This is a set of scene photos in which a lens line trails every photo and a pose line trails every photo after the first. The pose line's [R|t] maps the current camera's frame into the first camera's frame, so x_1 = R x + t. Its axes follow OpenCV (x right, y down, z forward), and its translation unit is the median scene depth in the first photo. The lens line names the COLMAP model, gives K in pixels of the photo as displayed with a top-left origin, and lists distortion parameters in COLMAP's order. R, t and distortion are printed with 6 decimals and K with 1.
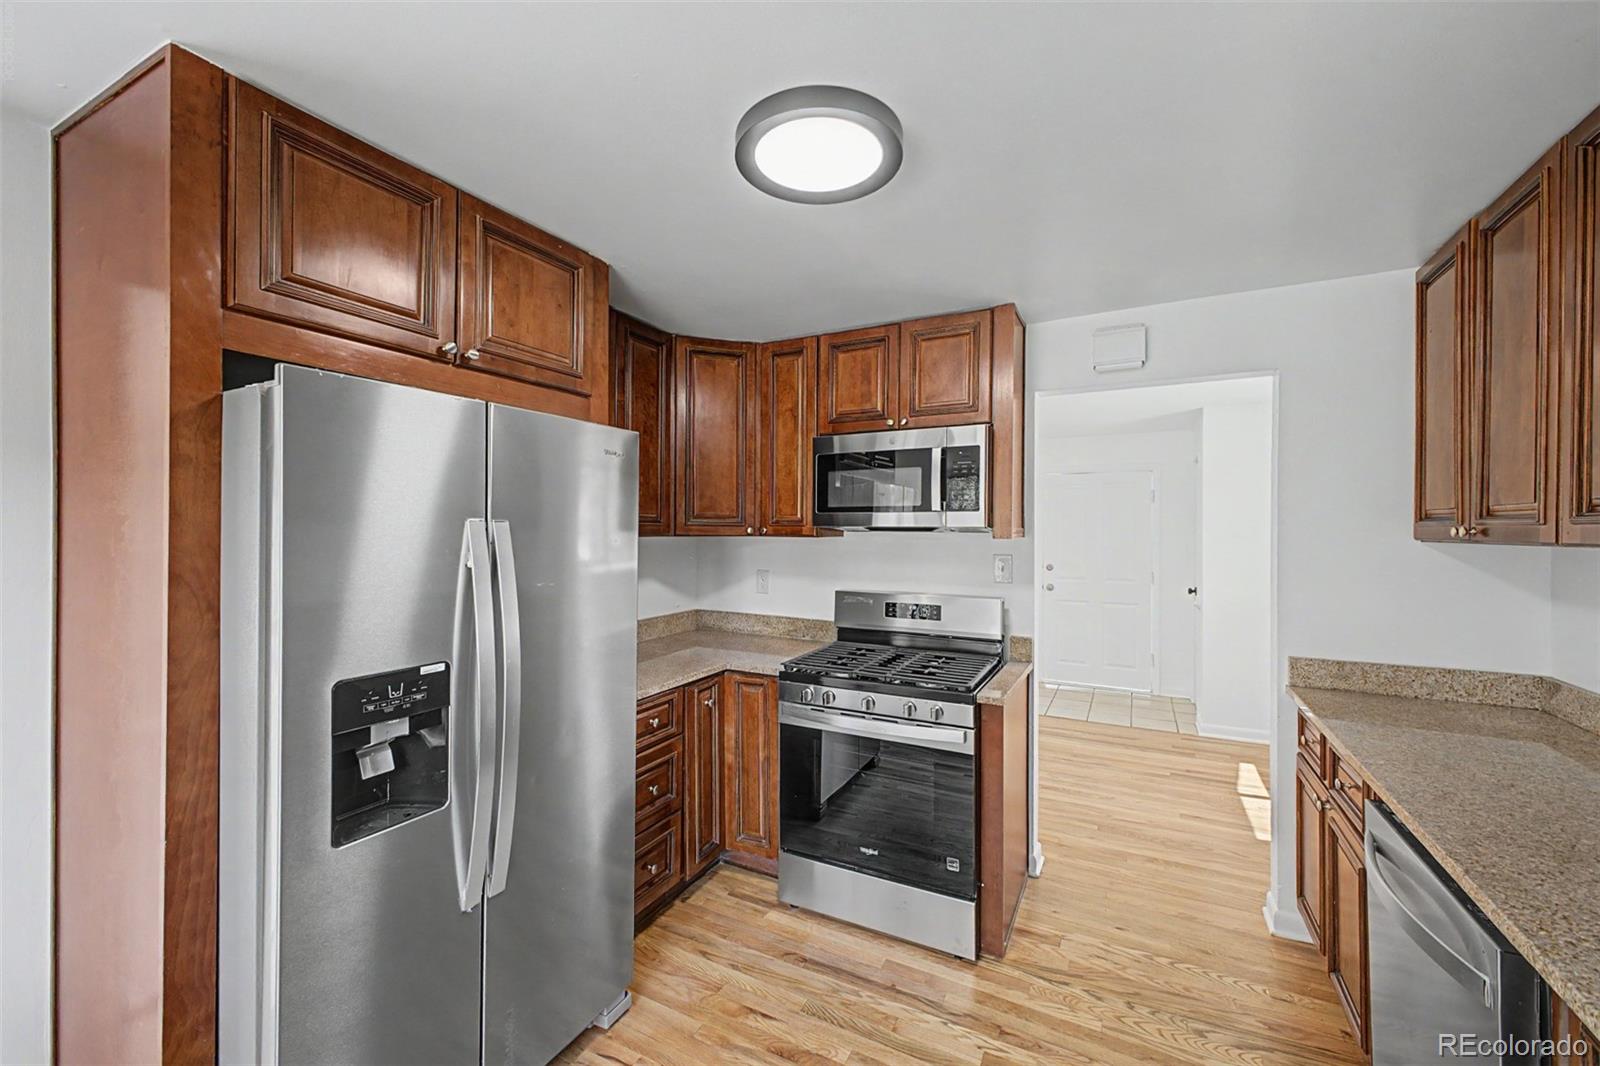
lens RADIAL K [[642.3, 0, 813.9], [0, 642.3, 525.7], [0, 0, 1]] dist [0.013753, -0.000763]
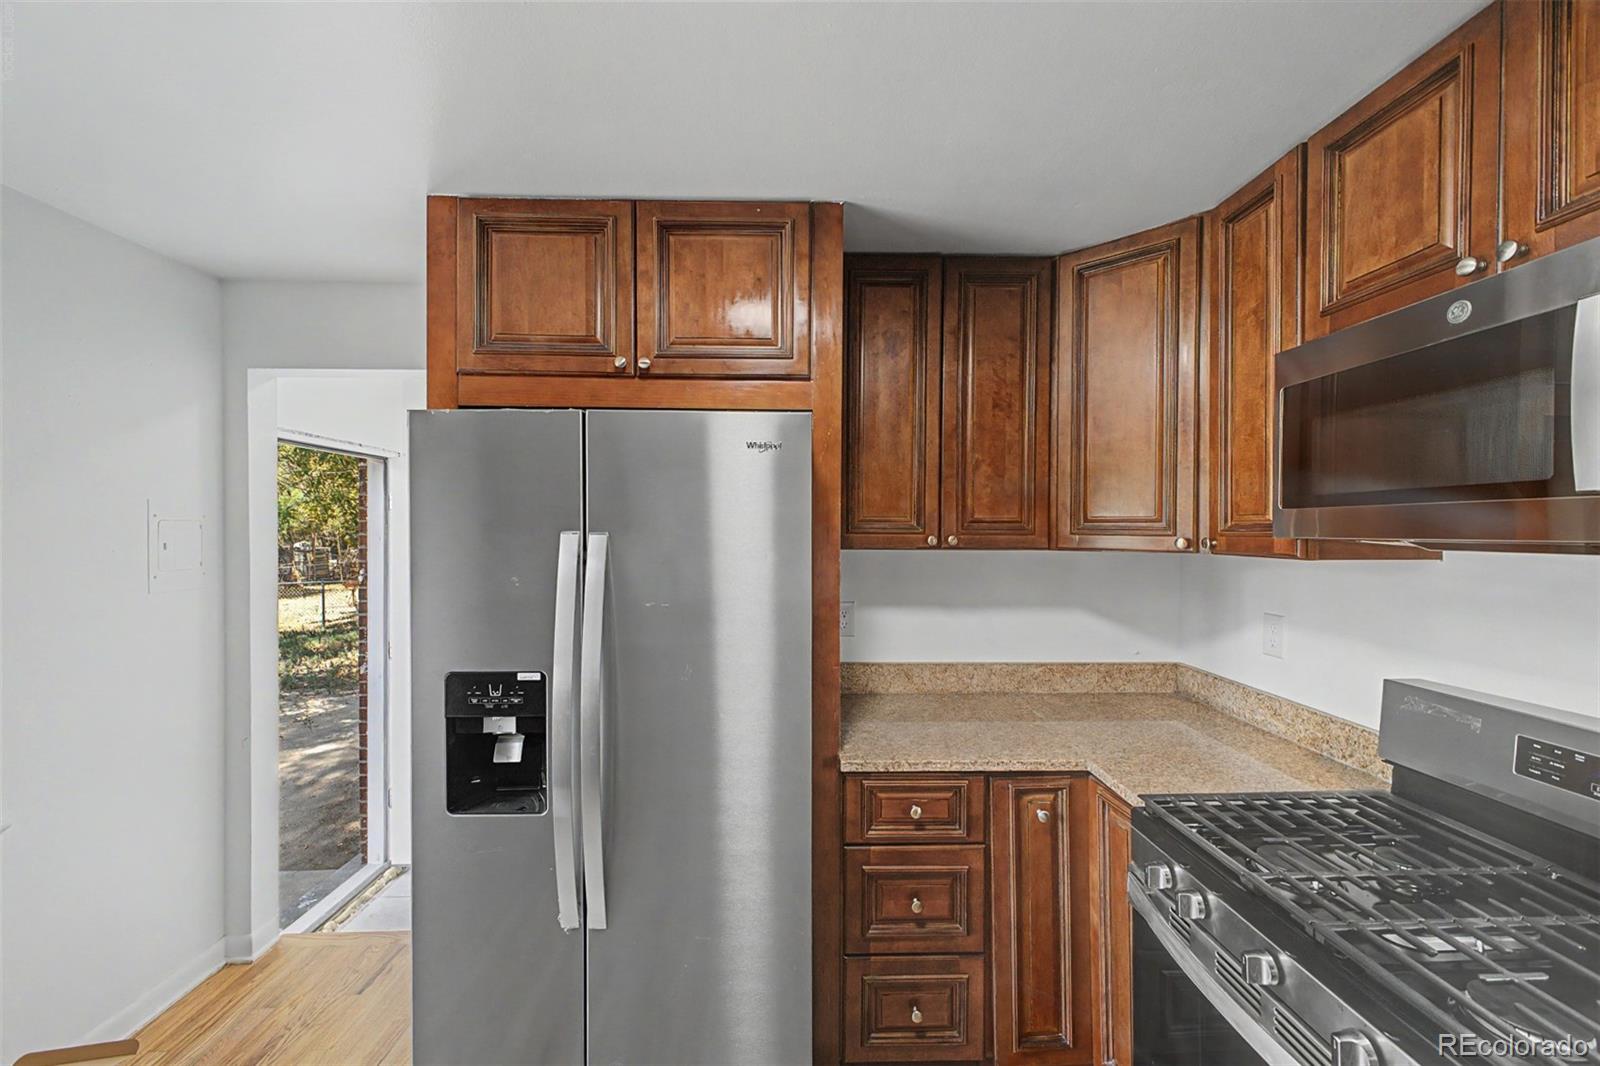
lens RADIAL K [[642.3, 0, 800.4], [0, 642.3, 531.7], [0, 0, 1]] dist [0.013753, -0.000763]
pose [[0.469769, -0.001934, -0.882787, 0.310790], [0.004880, 0.999988, 0.000406, -0.006134], [0.882776, -0.004499, 0.469773, 0.525048]]
